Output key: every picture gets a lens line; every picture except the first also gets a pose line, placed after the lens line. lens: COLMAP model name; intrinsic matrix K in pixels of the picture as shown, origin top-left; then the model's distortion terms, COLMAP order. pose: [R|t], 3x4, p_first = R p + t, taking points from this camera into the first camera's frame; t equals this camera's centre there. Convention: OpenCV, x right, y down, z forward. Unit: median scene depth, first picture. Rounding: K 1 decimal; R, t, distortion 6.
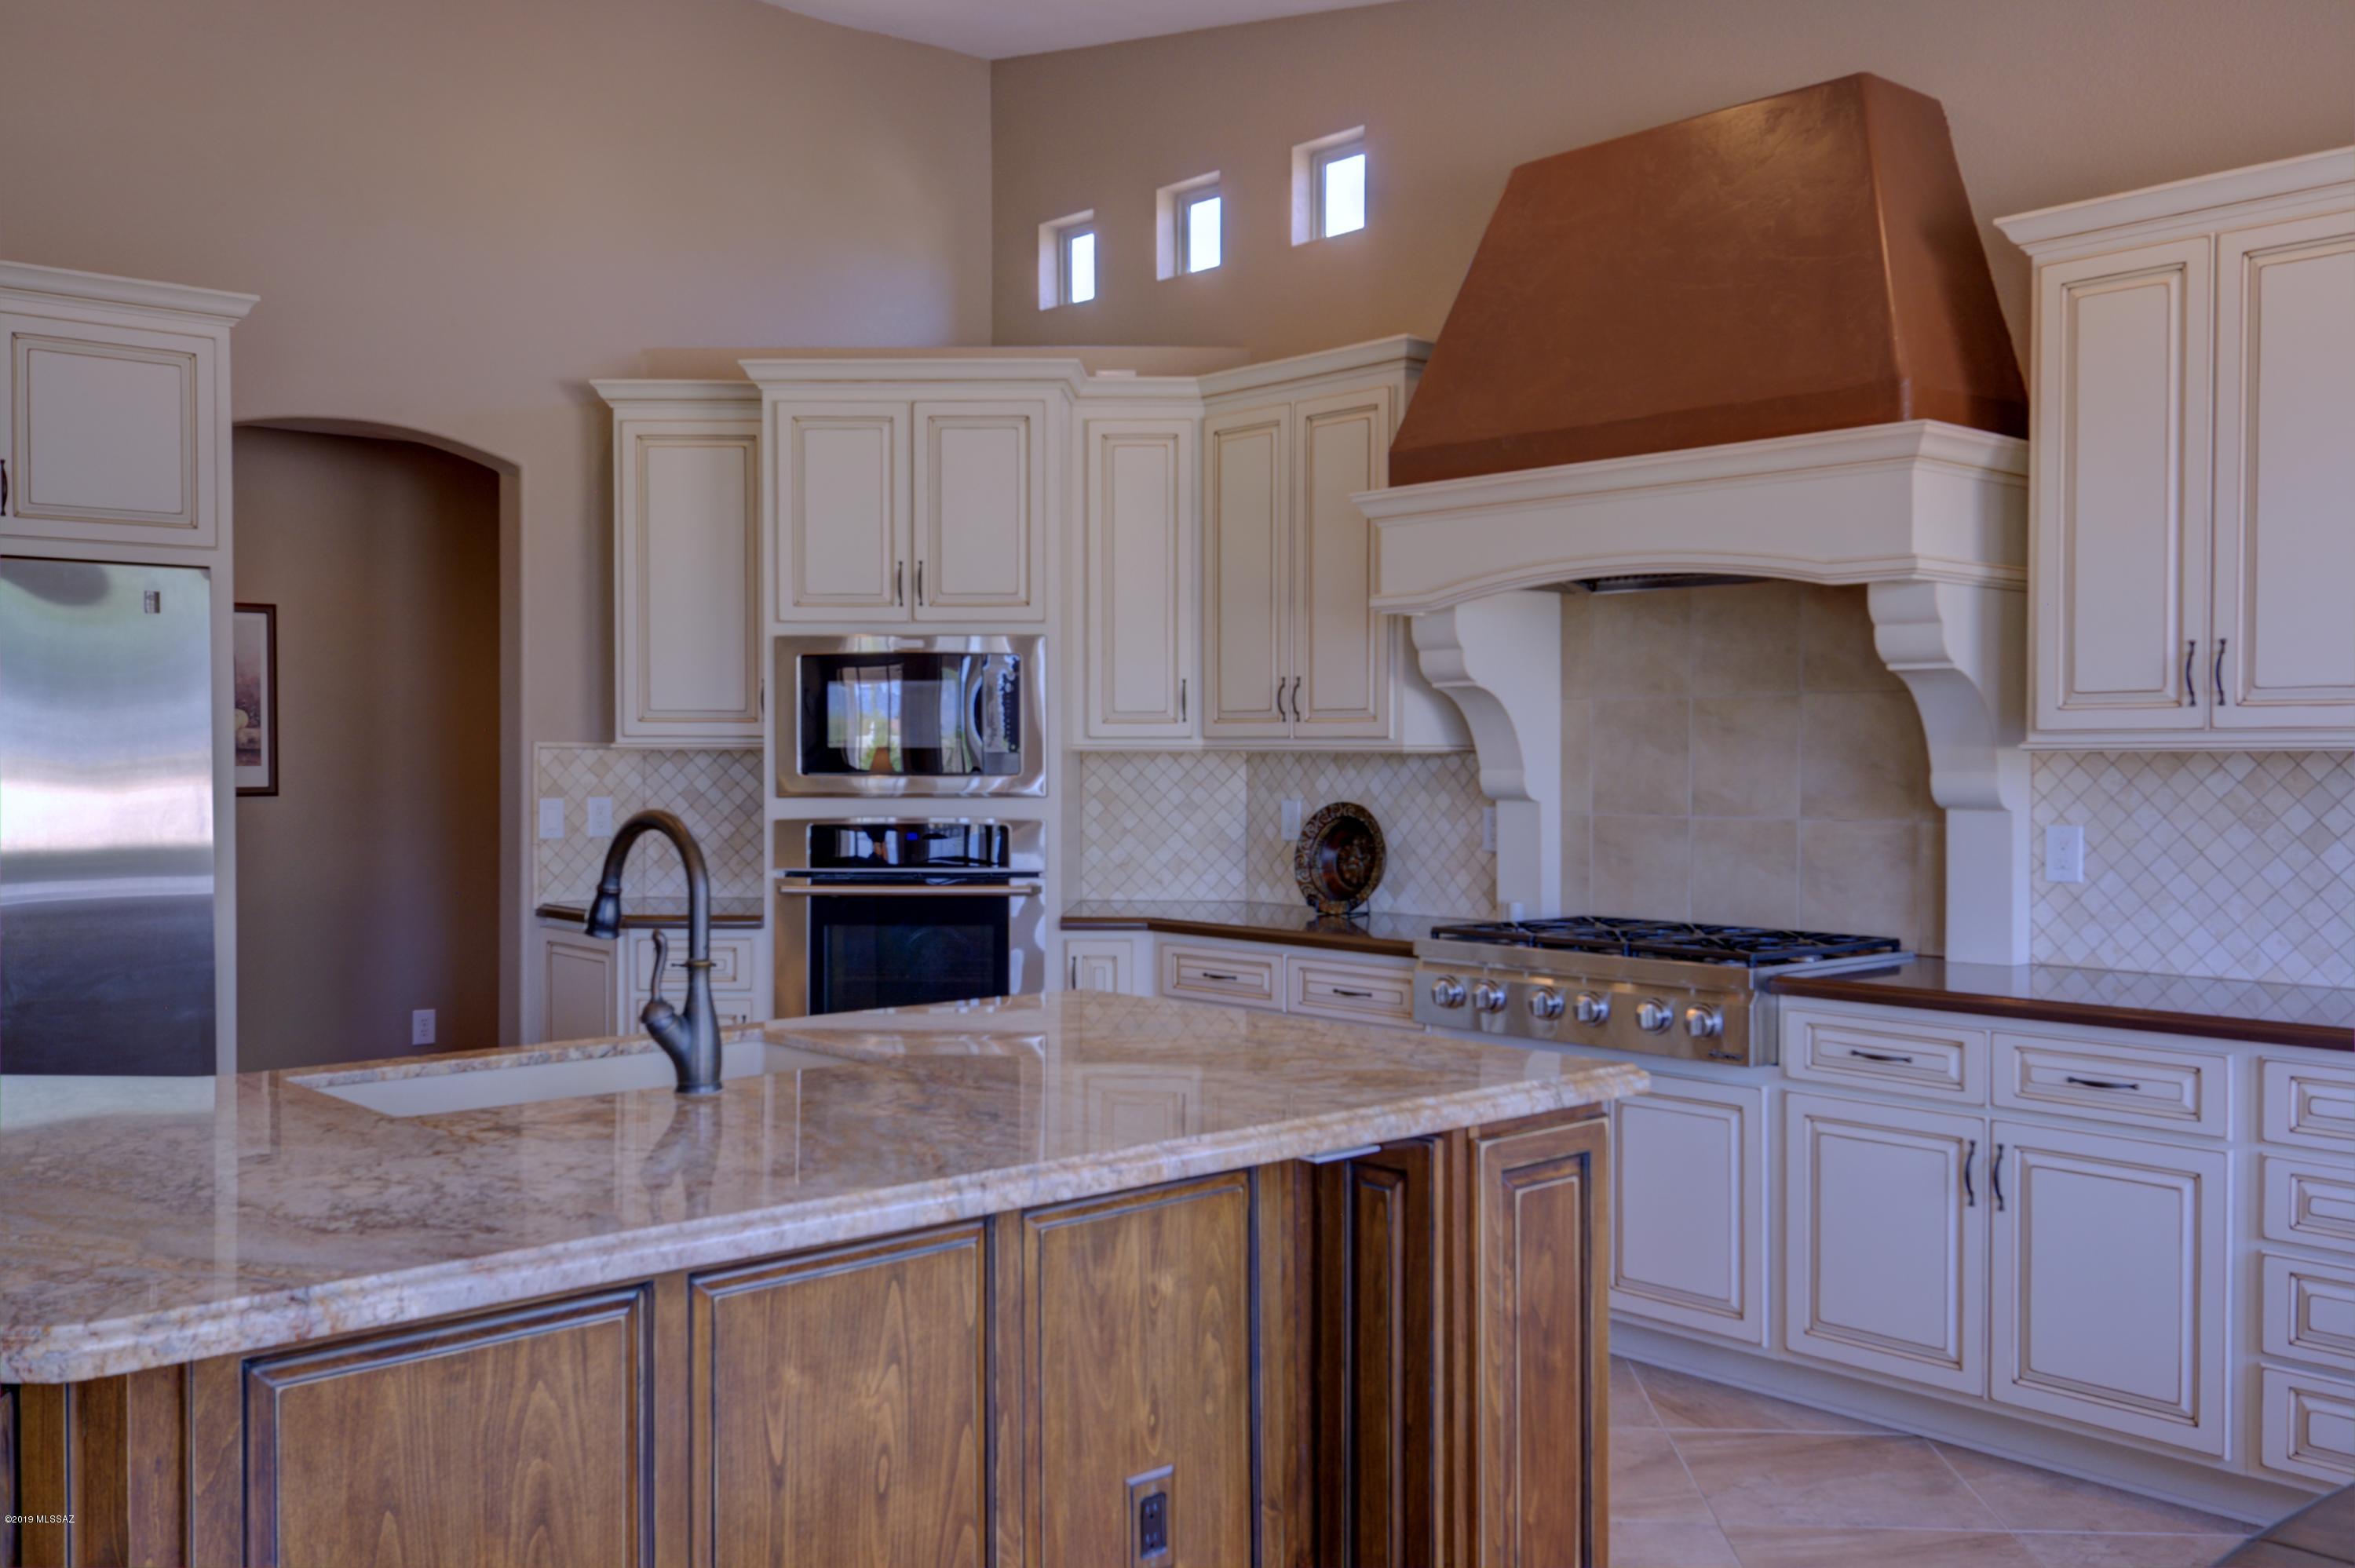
lens RADIAL K [[2042.9, 0, 1162.1], [0, 2042.9, 787.7], [0, 0, 1]] dist [0.044089, -0.005958]
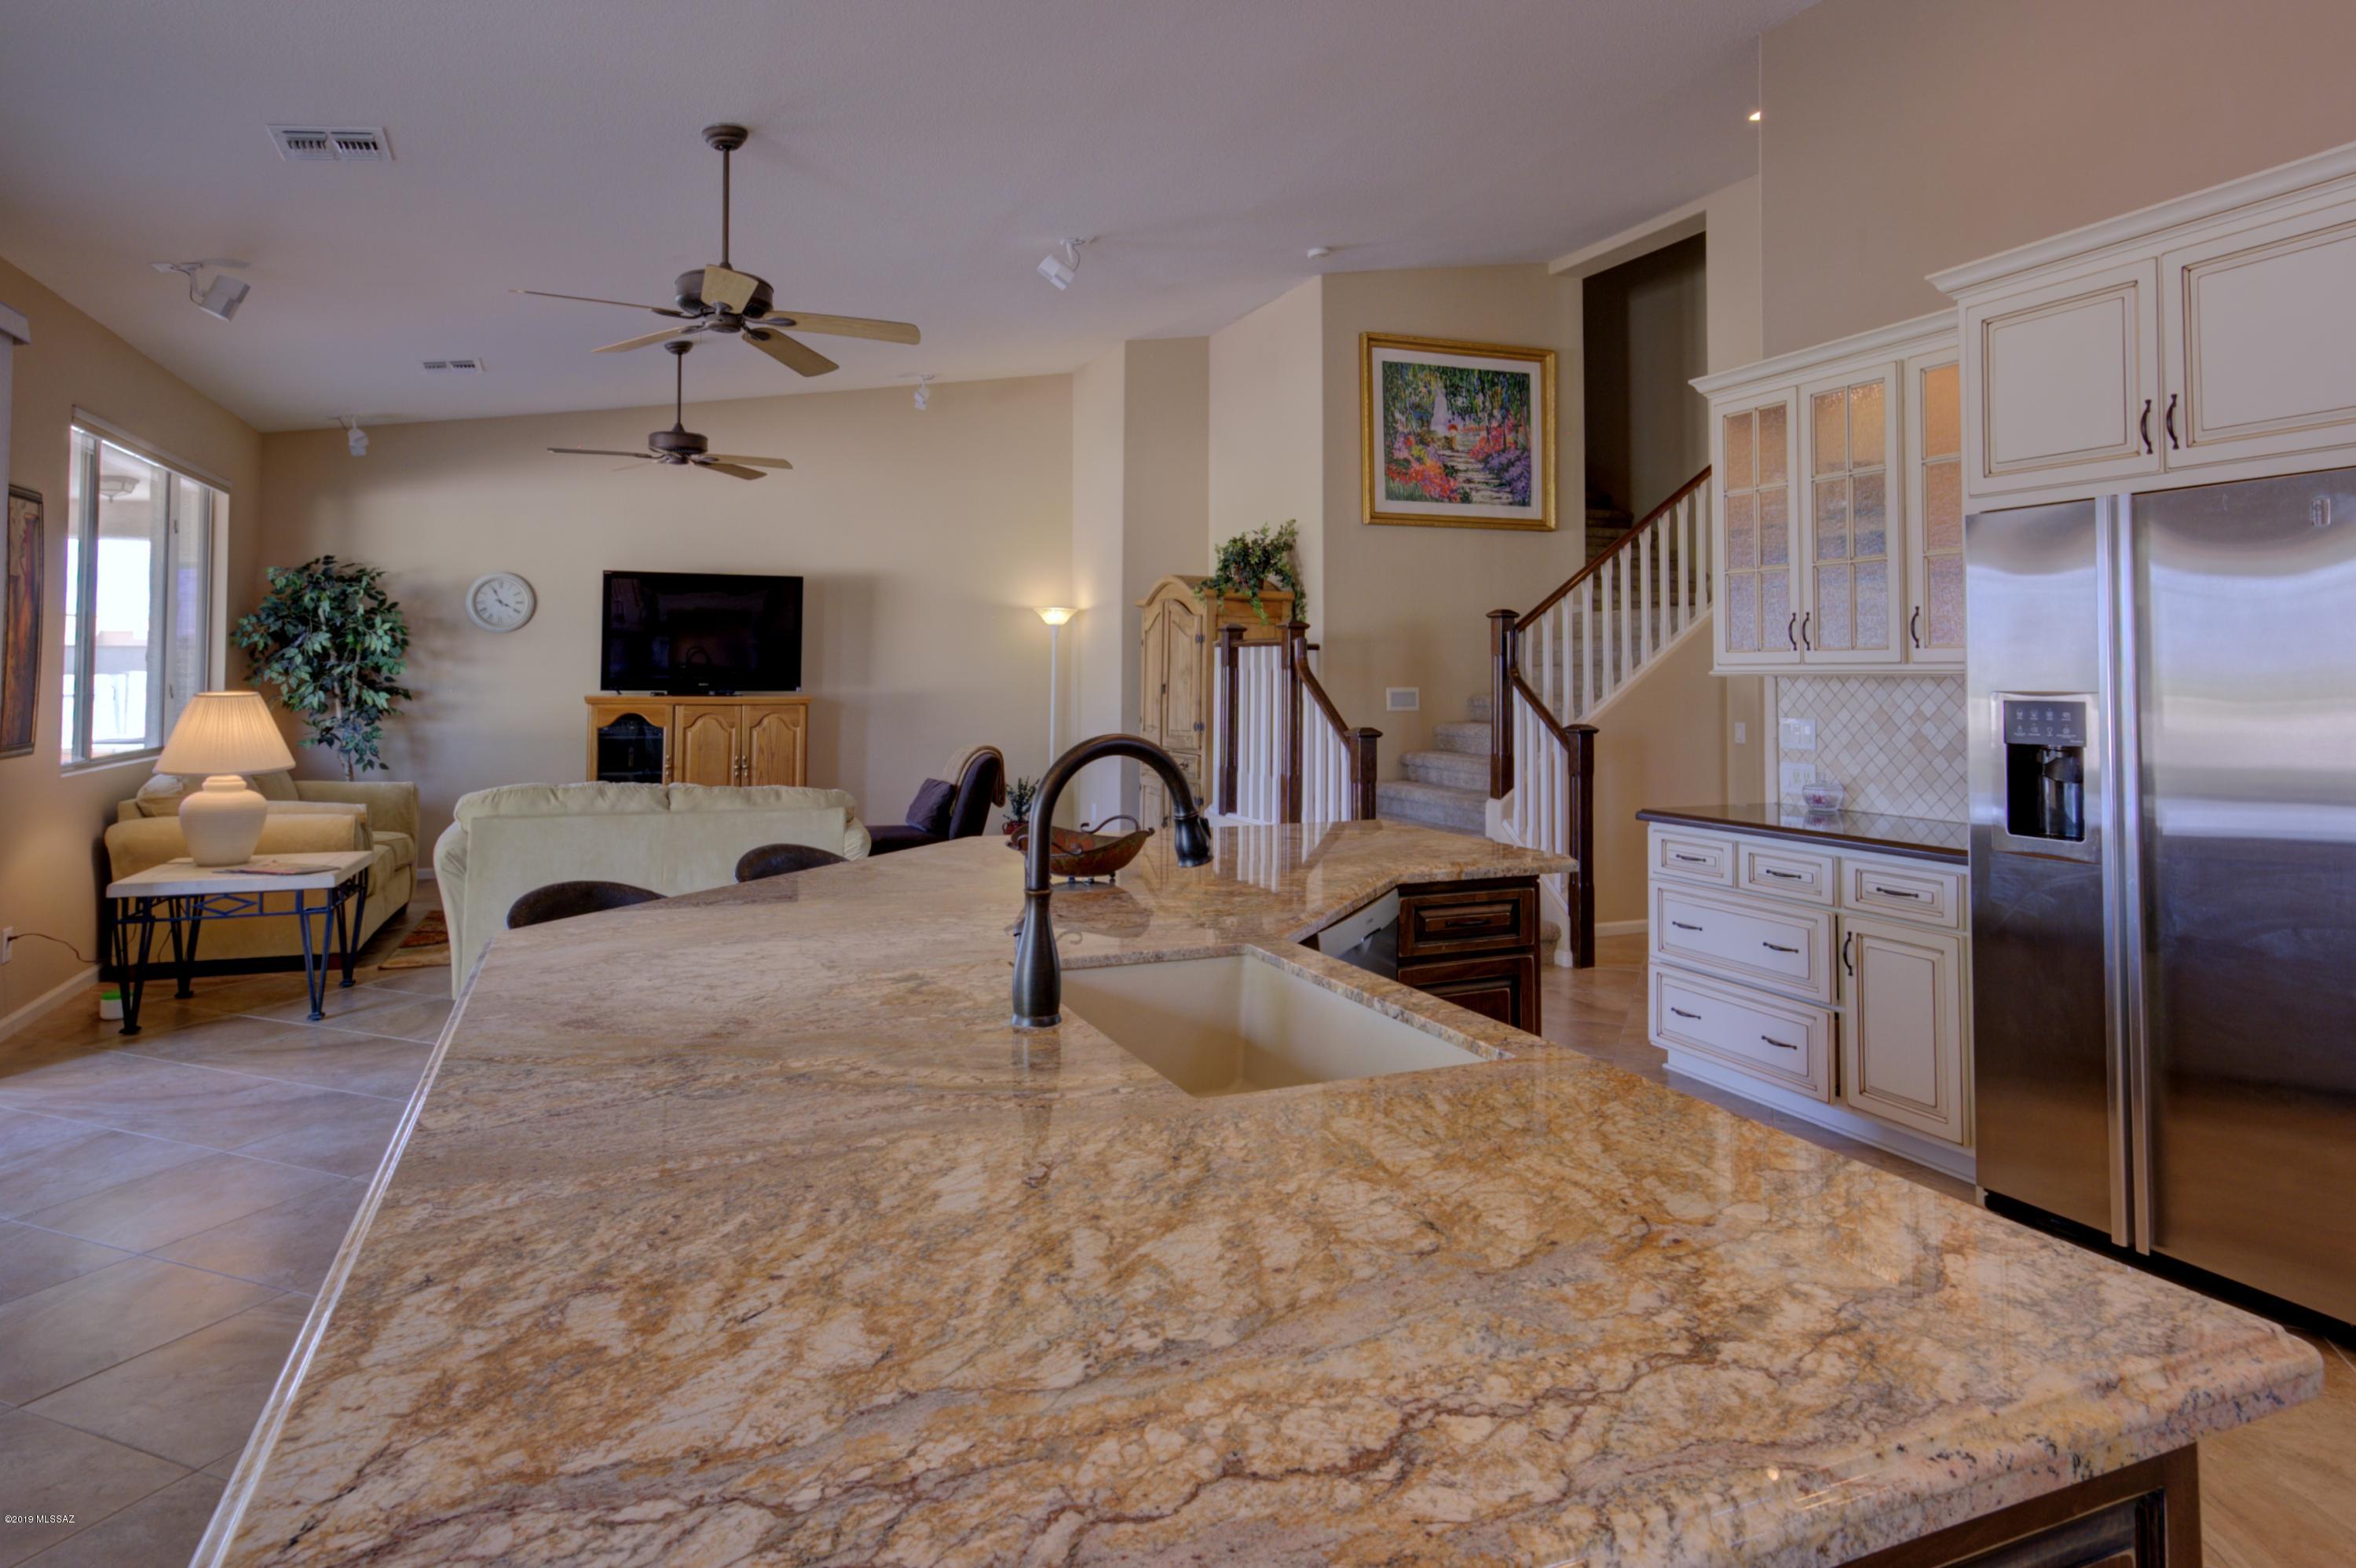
lens RADIAL K [[1349.5, 0, 1188.5], [0, 1349.5, 630.5], [0, 0, 1]] dist [0.001907, 0.003586]
pose [[-0.315039, -0.034876, -0.948438, 0.182911], [-0.020697, 0.999339, -0.029873, -0.010398], [0.948853, 0.010219, -0.315553, 0.611266]]
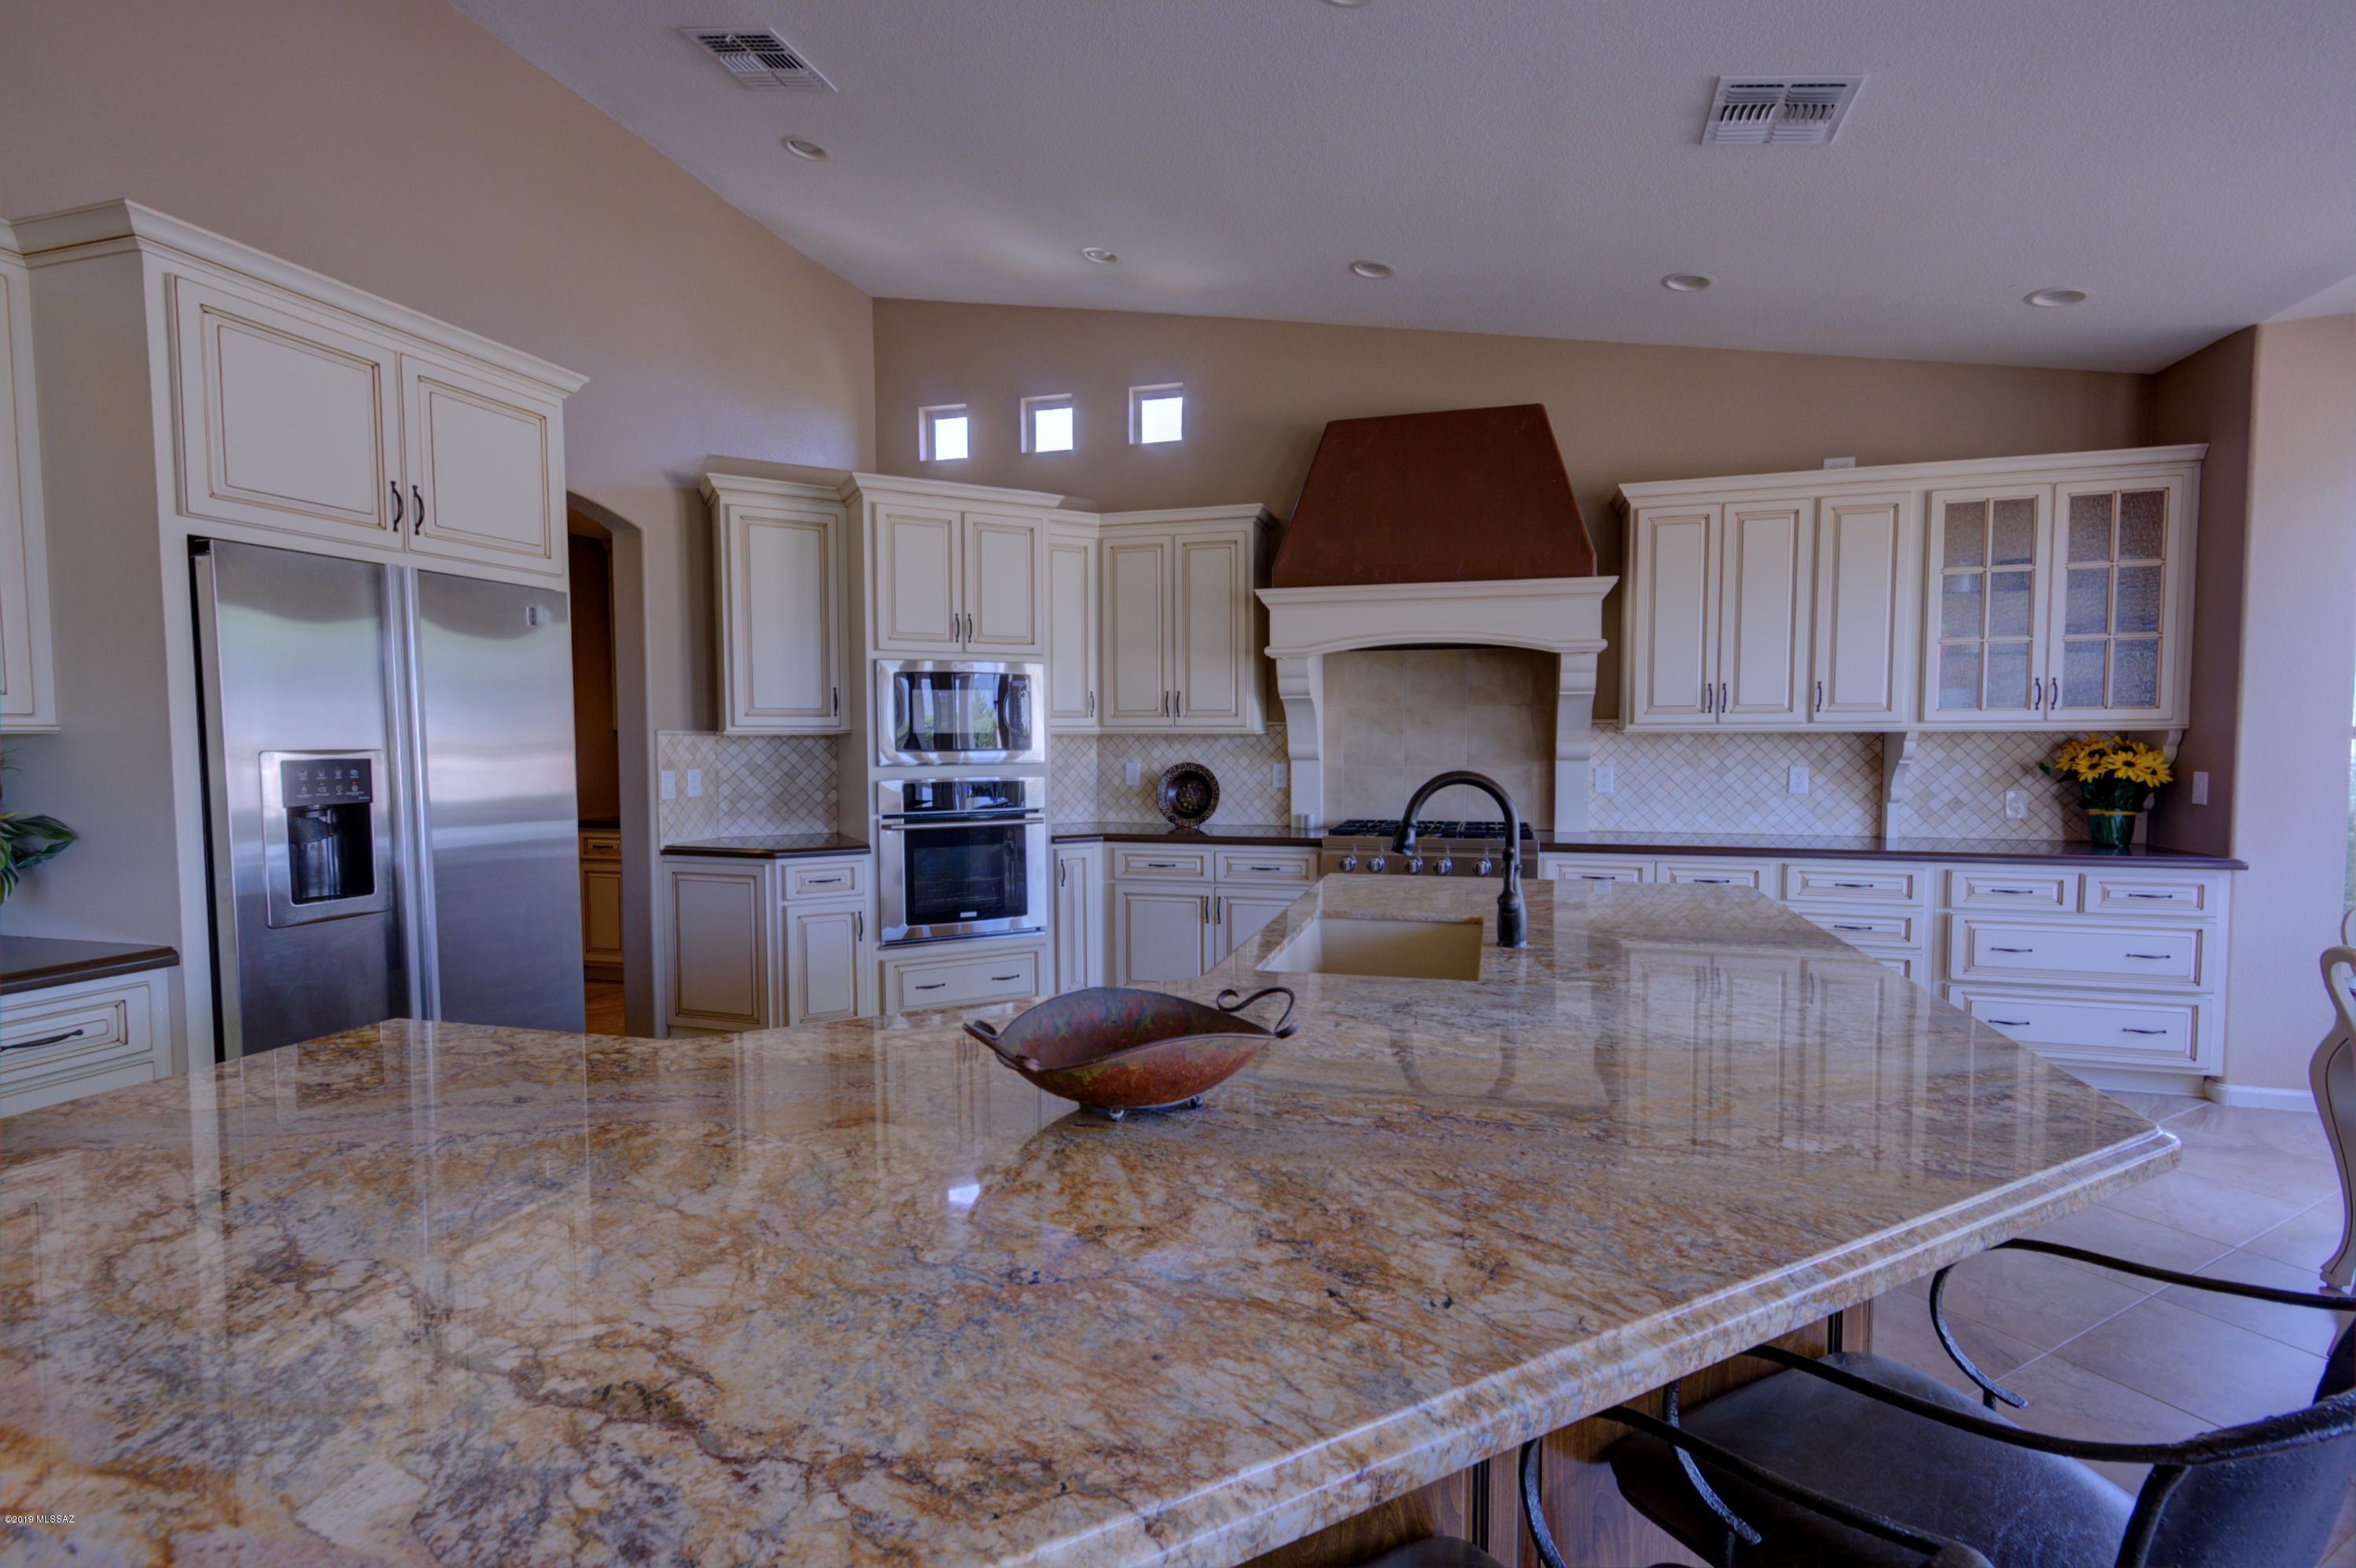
lens RADIAL K [[1079.9, 0, 1186.6], [0, 1079.9, 793.0], [0, 0, 1]] dist [0.005990, 0.000904]
pose [[0.849784, -0.032209, 0.526146, -0.419919], [0.013560, 0.999137, 0.039263, -0.003929], [-0.526956, -0.026231, 0.849488, 0.203609]]
